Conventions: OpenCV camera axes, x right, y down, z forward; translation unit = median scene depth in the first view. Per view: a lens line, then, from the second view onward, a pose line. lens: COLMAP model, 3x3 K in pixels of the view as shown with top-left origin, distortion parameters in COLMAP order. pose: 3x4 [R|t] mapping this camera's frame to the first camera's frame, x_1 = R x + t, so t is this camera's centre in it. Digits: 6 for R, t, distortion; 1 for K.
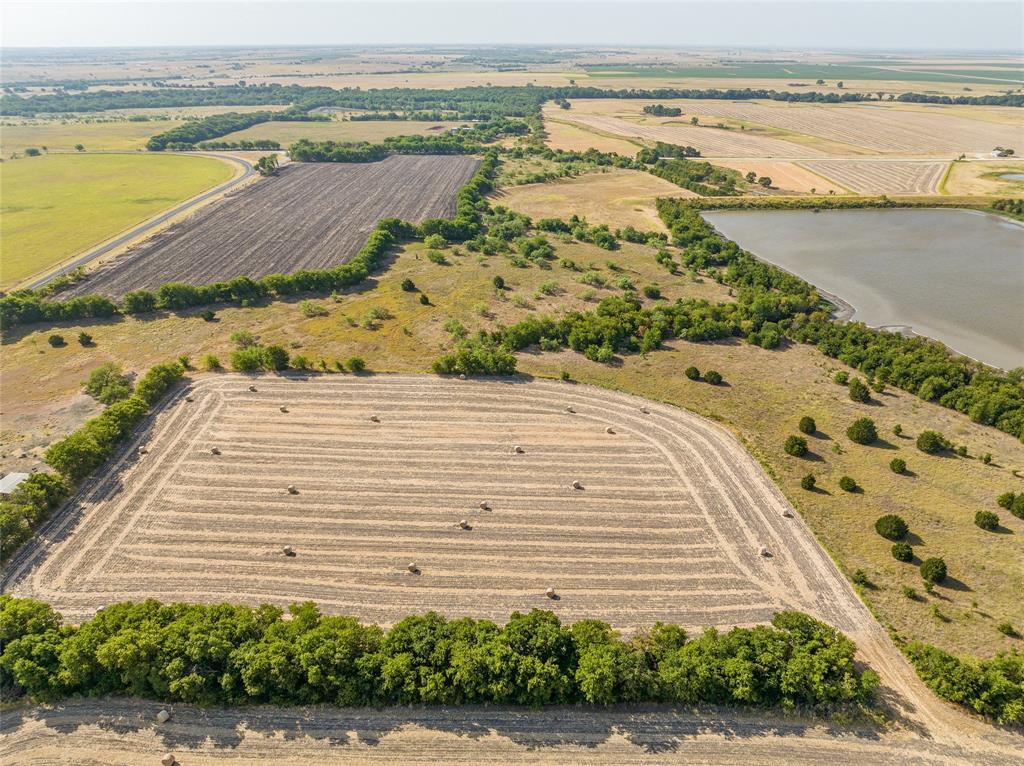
lens RADIAL K [[721.2, 0, 512.0], [0, 721.2, 383.0], [0, 0, 1]] dist [-0.034818, 0.000627]
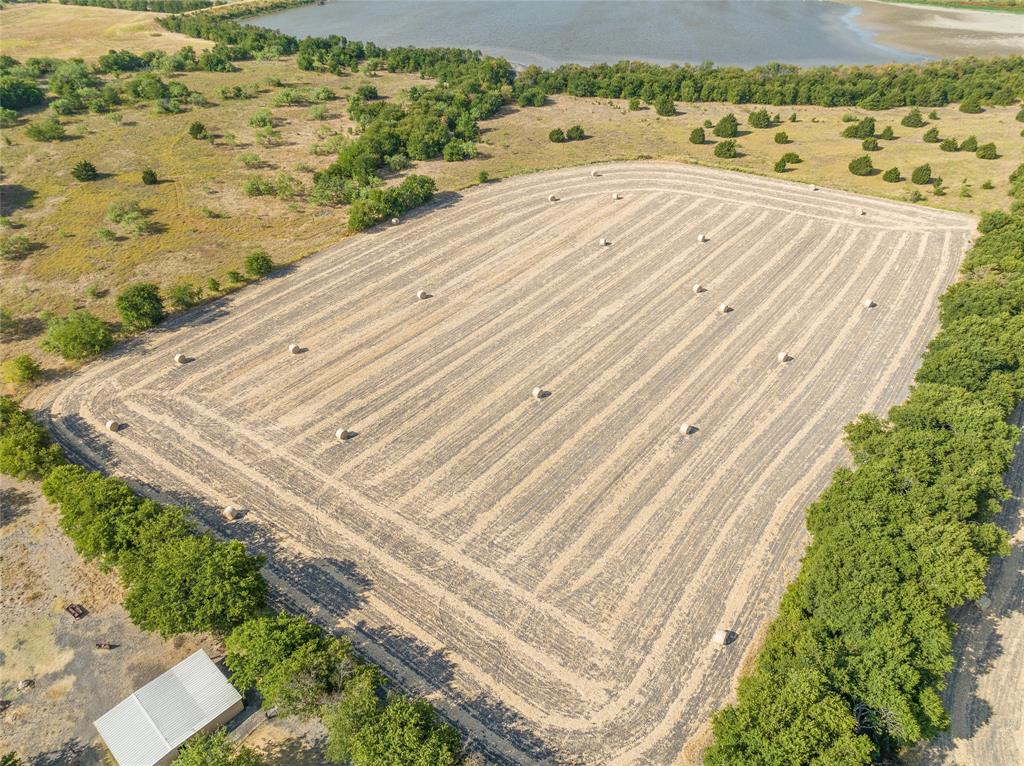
lens RADIAL K [[721.2, 0, 512.0], [0, 721.2, 383.0], [0, 0, 1]] dist [-0.034818, 0.000627]
pose [[0.585562, -0.486695, 0.648264, -0.430095], [0.352522, 0.873015, 0.337006, -0.054270], [-0.729963, 0.031189, 0.682774, 0.321031]]
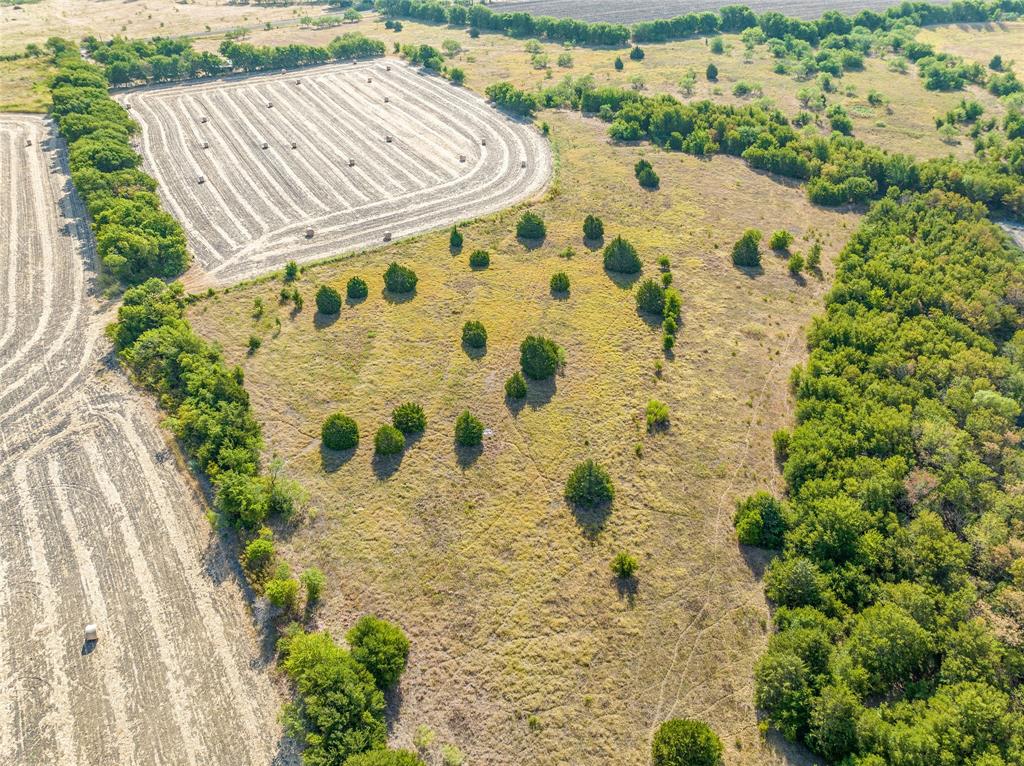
lens RADIAL K [[721.2, 0, 512.0], [0, 721.2, 383.0], [0, 0, 1]] dist [-0.034818, 0.000627]
pose [[0.528975, 0.504414, -0.682460, 0.675044], [-0.369423, 0.860857, 0.349930, -0.027246], [0.764010, 0.067012, 0.641714, 0.285844]]
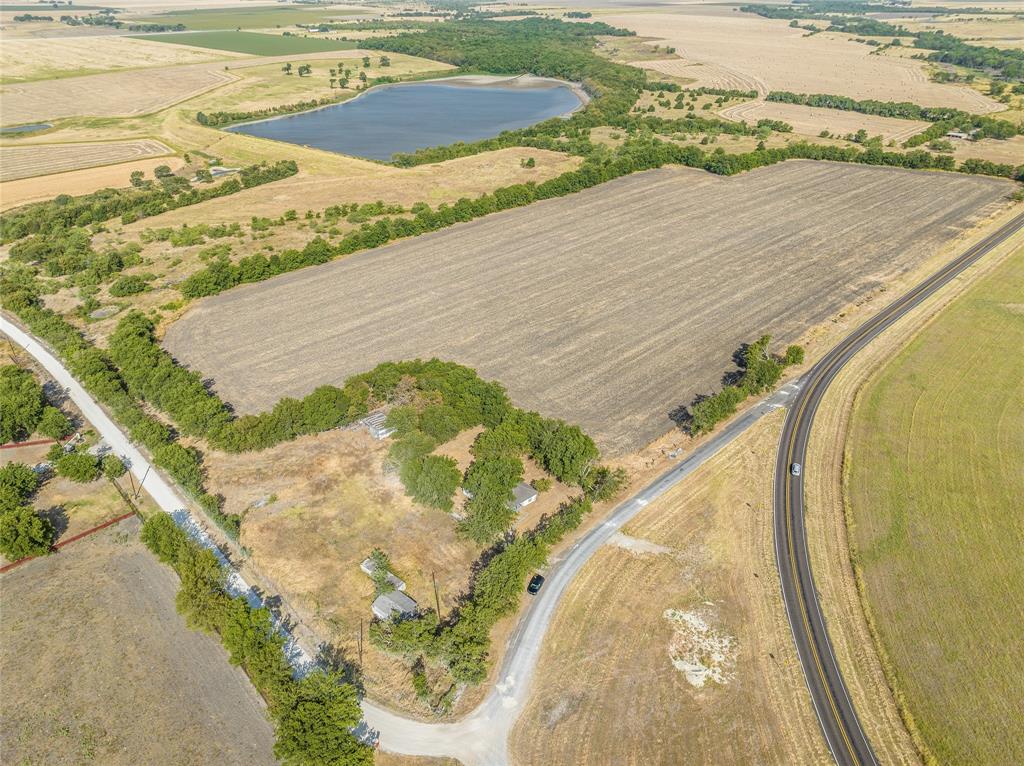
lens RADIAL K [[721.2, 0, 512.0], [0, 721.2, 383.0], [0, 0, 1]] dist [-0.034818, 0.000627]
pose [[-0.713494, -0.348204, 0.608013, -0.882108], [0.304387, 0.627566, 0.716596, -1.093889], [-0.631090, 0.696358, -0.341776, 2.250731]]
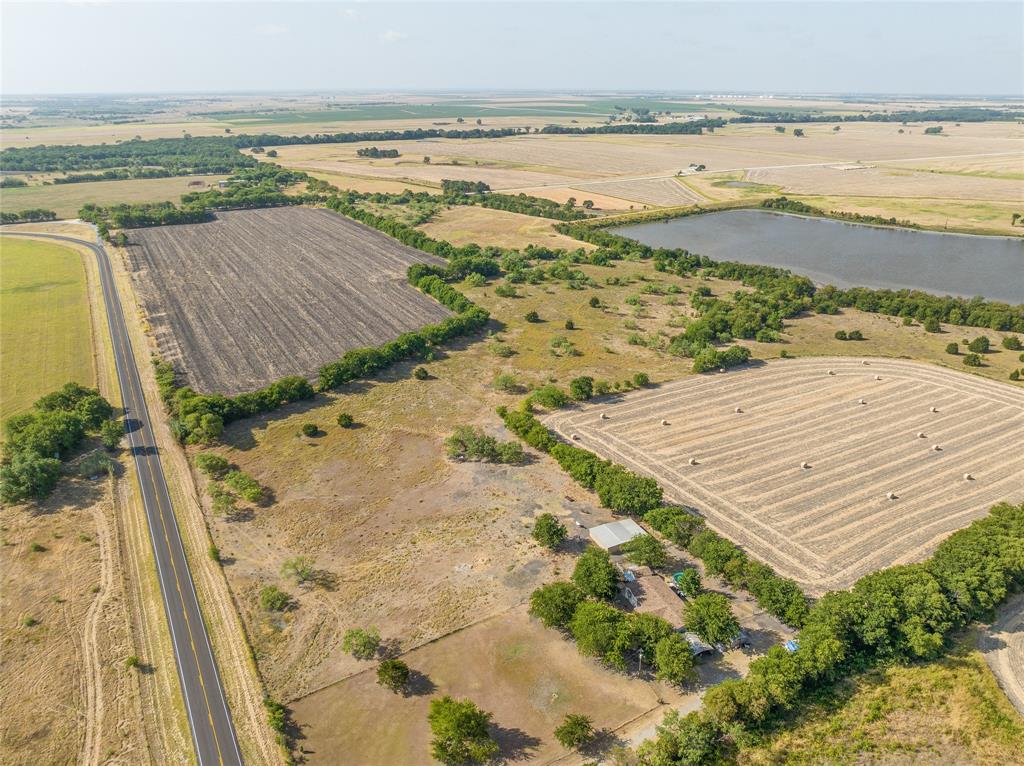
lens RADIAL K [[731.0, 0, 512.0], [0, 731.0, 383.0], [0, 0, 1]] dist [-0.039212, 0.002696]
pose [[0.854218, -0.198511, 0.480525, -0.719005], [0.225952, 0.974138, 0.000760, -0.052004], [-0.468249, 0.107926, 0.876981, 0.098113]]
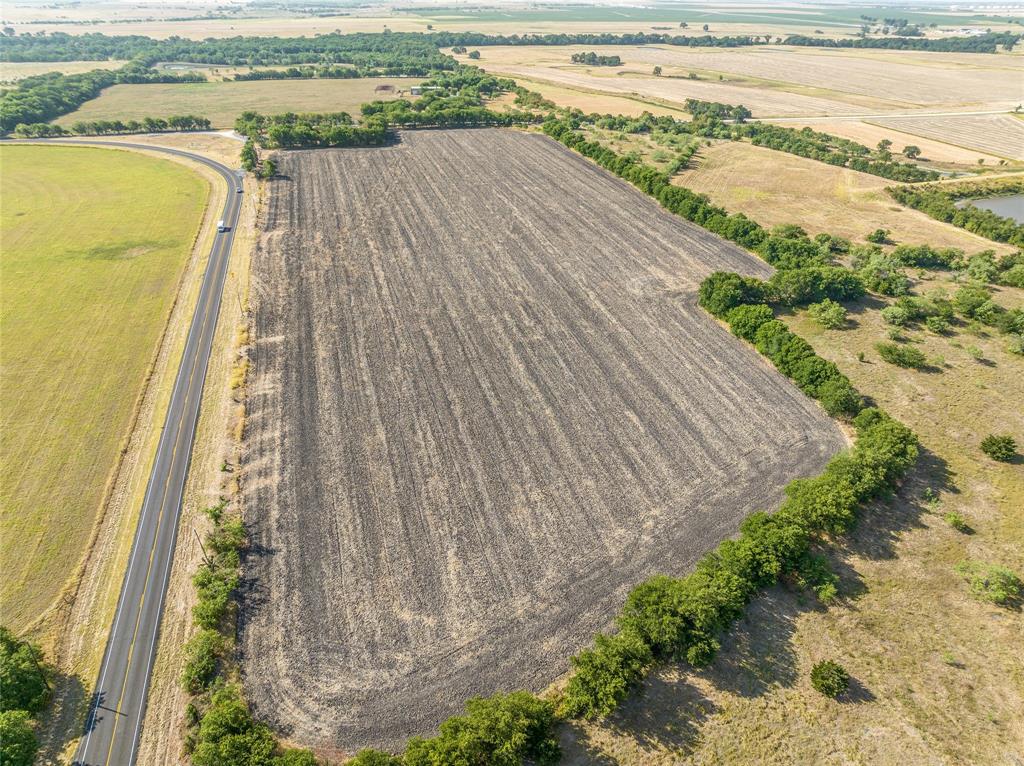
lens RADIAL K [[721.2, 0, 512.0], [0, 721.2, 383.0], [0, 0, 1]] dist [-0.034818, 0.000627]
pose [[0.957863, -0.130041, 0.256101, -0.592488], [0.113858, 0.990501, 0.077098, -0.260897], [-0.263695, -0.044690, 0.963570, 0.648930]]
